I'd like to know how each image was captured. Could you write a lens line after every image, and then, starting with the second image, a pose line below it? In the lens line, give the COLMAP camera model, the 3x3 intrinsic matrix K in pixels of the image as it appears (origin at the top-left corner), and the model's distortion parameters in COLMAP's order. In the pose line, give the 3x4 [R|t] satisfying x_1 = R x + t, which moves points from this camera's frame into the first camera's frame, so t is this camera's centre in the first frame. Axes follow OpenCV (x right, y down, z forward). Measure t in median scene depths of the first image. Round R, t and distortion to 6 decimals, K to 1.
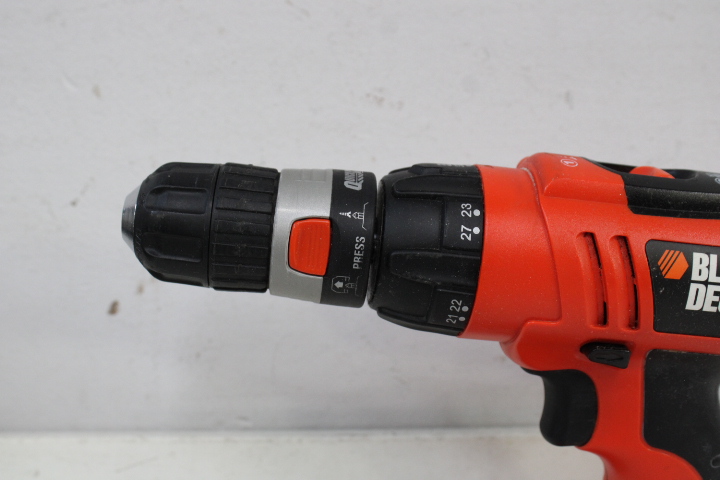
lens RADIAL K [[859.2, 0, 355.3], [0, 859.2, 238.3], [0, 0, 1]] dist [-0.066408, 0.000000]
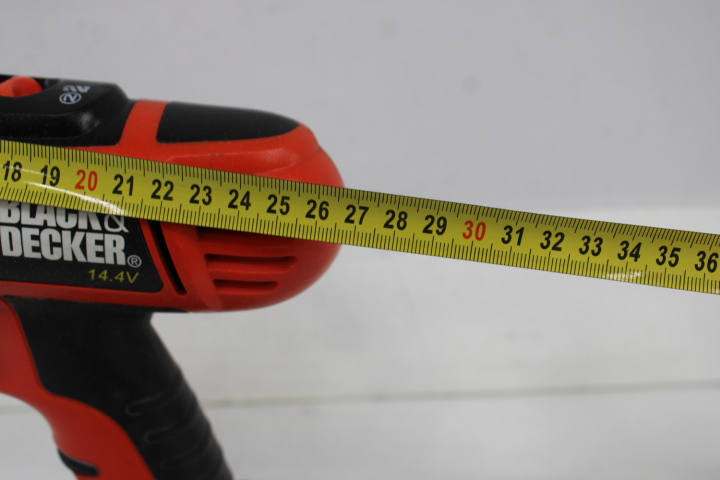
lens RADIAL K [[785.9, 0, 356.9], [0, 785.9, 233.6], [0, 0, 1]] dist [-0.080456, 0.000000]
pose [[0.999443, -0.006454, -0.032750, 0.711810], [0.012503, 0.982081, 0.188042, -0.072636], [0.030950, -0.188347, 0.981615, 0.241505]]
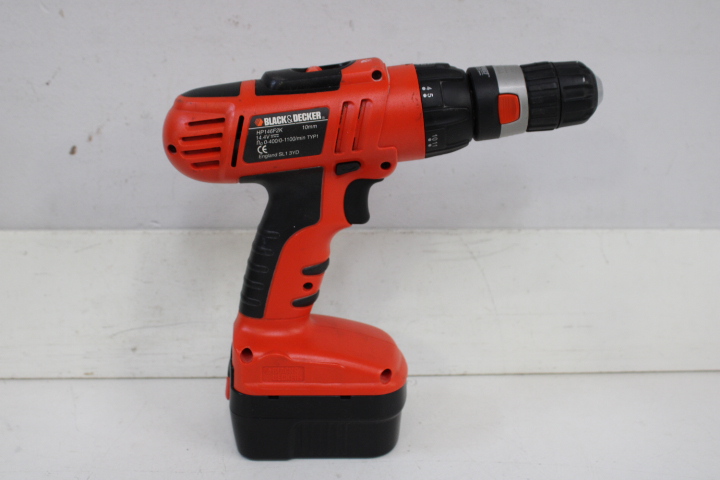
lens RADIAL K [[840.2, 0, 361.4], [0, 840.2, 242.1], [0, 0, 1]] dist [-0.062753, 0.000000]
pose [[0.997431, 0.009357, 0.071021, 0.208018], [-0.015882, 0.995645, 0.091862, 0.140292], [-0.069852, -0.092754, 0.993236, -0.854596]]
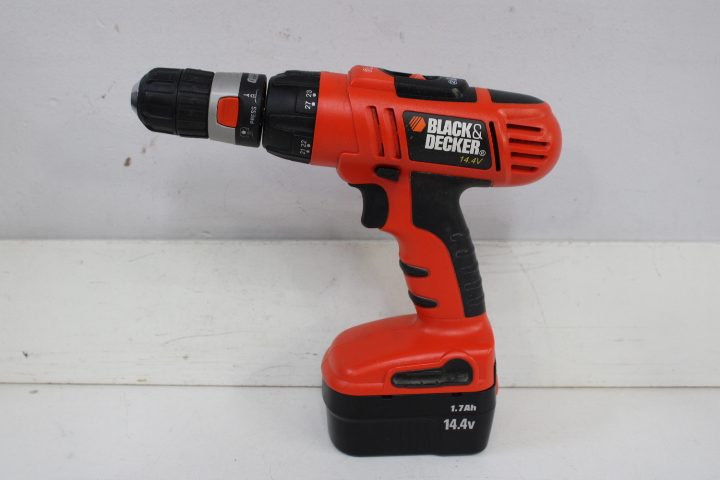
lens RADIAL K [[792.5, 0, 359.5], [0, 792.5, 239.8], [0, 0, 1]] dist [-0.076565, 0.000000]
pose [[0.999851, 0.016402, 0.005449, 0.219186], [-0.016823, 0.995868, 0.089239, 0.122845], [-0.003963, -0.089317, 0.995995, -0.728294]]
